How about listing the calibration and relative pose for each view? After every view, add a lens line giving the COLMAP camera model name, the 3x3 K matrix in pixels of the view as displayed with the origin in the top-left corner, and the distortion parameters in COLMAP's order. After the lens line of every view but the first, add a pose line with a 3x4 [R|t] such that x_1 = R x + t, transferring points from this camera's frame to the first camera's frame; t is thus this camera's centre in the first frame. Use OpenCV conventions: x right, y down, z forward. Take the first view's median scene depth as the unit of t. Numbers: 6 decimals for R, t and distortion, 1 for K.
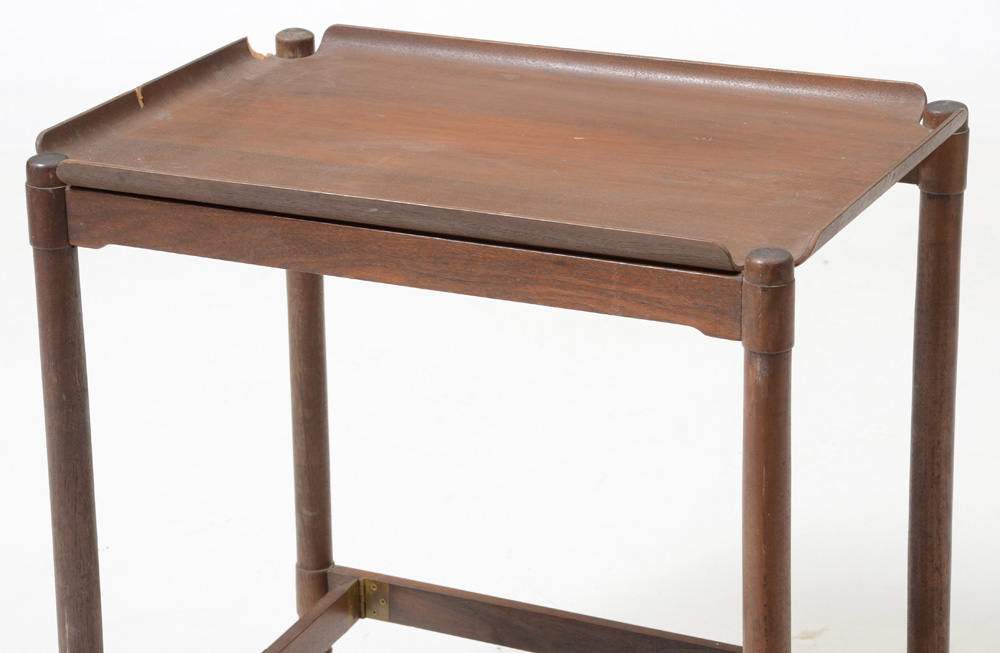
lens RADIAL K [[3252.9, 0, 494.4], [0, 3252.9, 349.7], [0, 0, 1]] dist [0.876650, 0.000000]
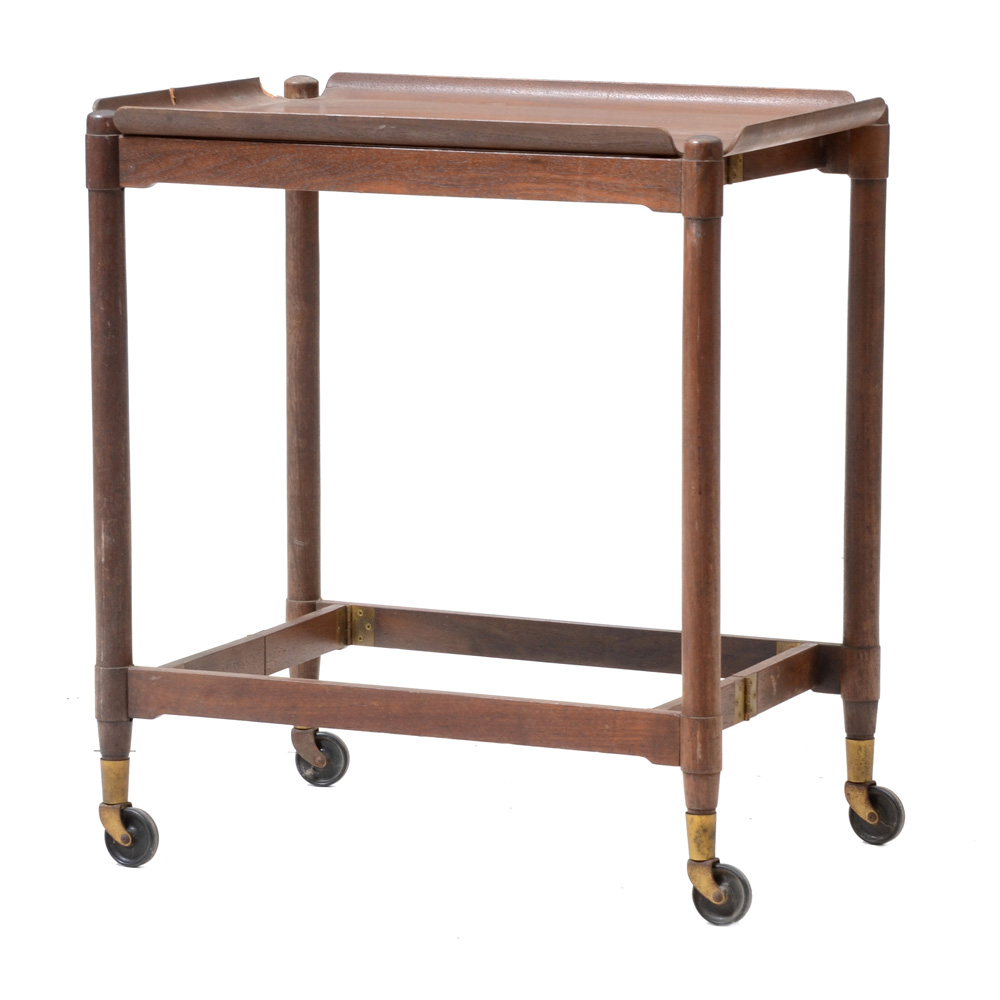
lens RADIAL K [[5633.1, 0, 501.0], [0, 5633.1, 500.7], [0, 0, 1]] dist [1.158465, 0.000000]
pose [[0.999851, 0.016452, 0.005294, -0.001750], [-0.015232, 0.983572, -0.179872, 0.433363], [-0.008167, 0.179764, 0.983676, -0.956574]]
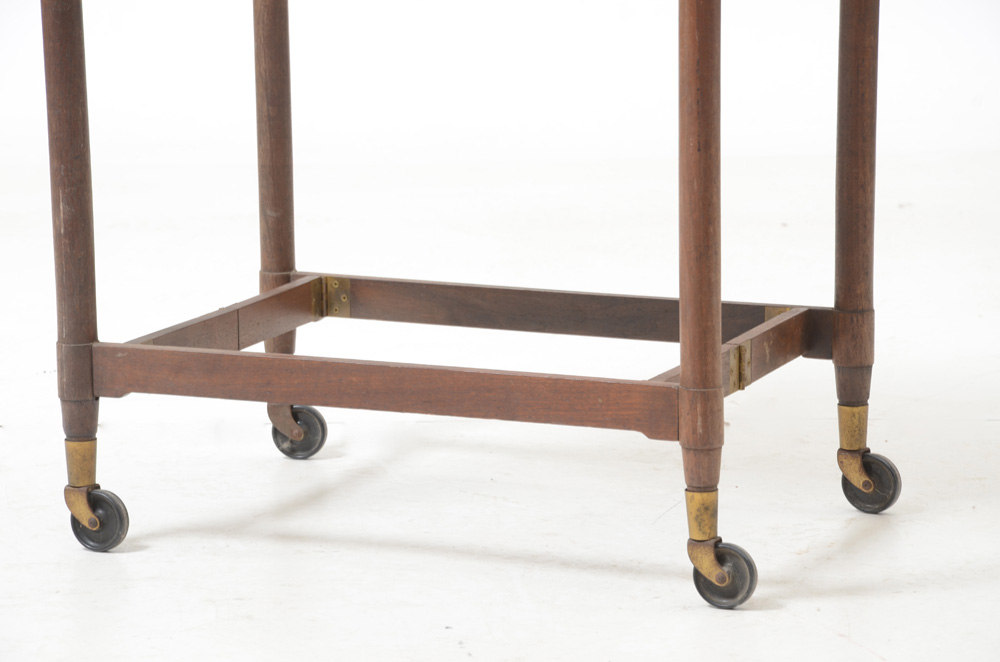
lens RADIAL K [[4210.9, 0, 501.5], [0, 4210.9, 333.3], [0, 0, 1]] dist [1.609575, 0.000000]
pose [[0.999757, 0.000960, 0.022024, -0.016055], [0.002317, 0.988941, -0.148288, 0.342379], [-0.021923, 0.148303, 0.988699, -0.395581]]
